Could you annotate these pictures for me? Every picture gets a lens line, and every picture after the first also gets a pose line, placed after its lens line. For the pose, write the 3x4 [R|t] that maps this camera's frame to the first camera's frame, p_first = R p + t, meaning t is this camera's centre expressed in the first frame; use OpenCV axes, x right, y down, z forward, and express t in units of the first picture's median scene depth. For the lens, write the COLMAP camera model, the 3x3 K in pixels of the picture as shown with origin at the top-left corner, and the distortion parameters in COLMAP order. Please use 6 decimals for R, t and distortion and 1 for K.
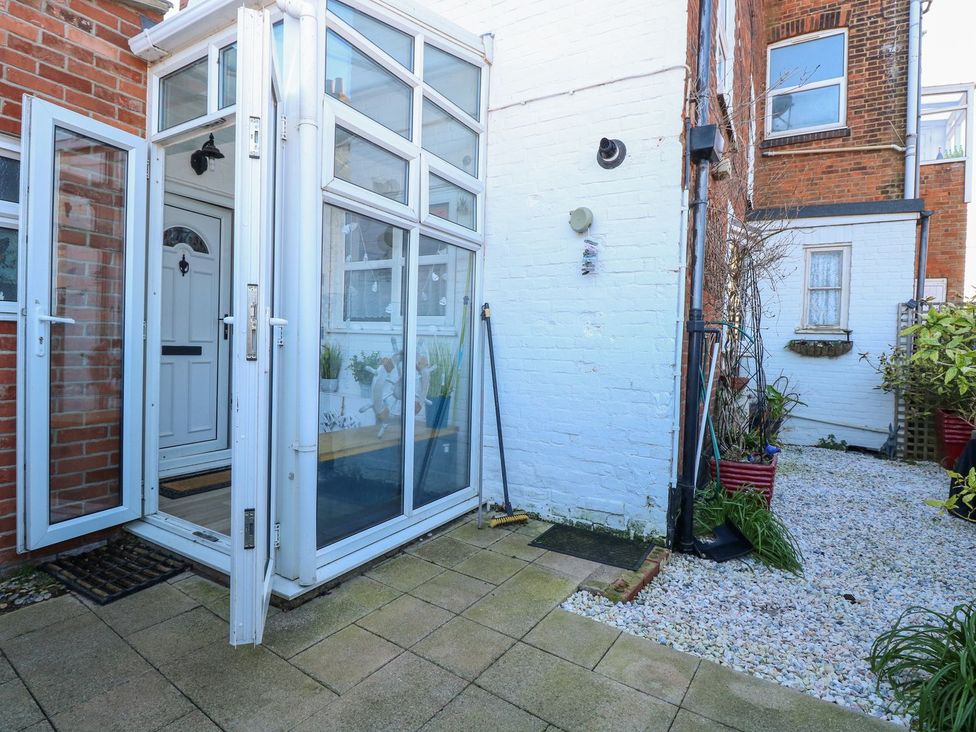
lens RADIAL K [[516.3, 0, 480.9], [0, 516.3, 358.7], [0, 0, 1]] dist [-0.001592, -0.012763]
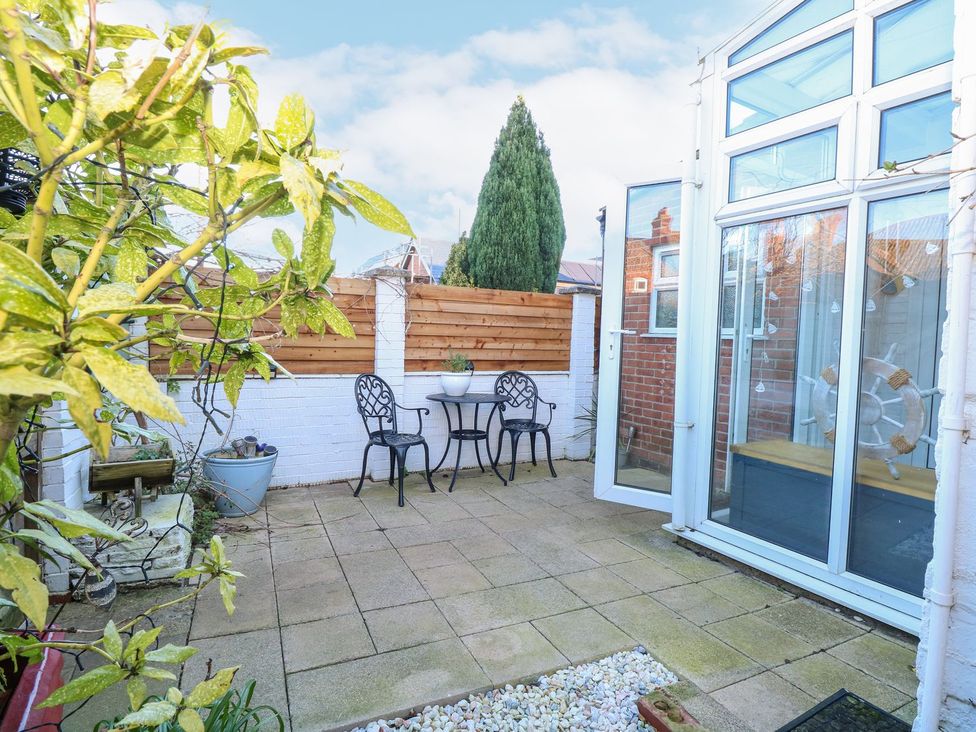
lens RADIAL K [[516.3, 0, 493.8], [0, 516.3, 362.0], [0, 0, 1]] dist [-0.001592, -0.012763]
pose [[-0.490796, -0.004532, -0.871263, 0.990633], [-0.068111, 0.997126, 0.033182, 0.000525], [0.868608, 0.075628, -0.489694, 1.146569]]
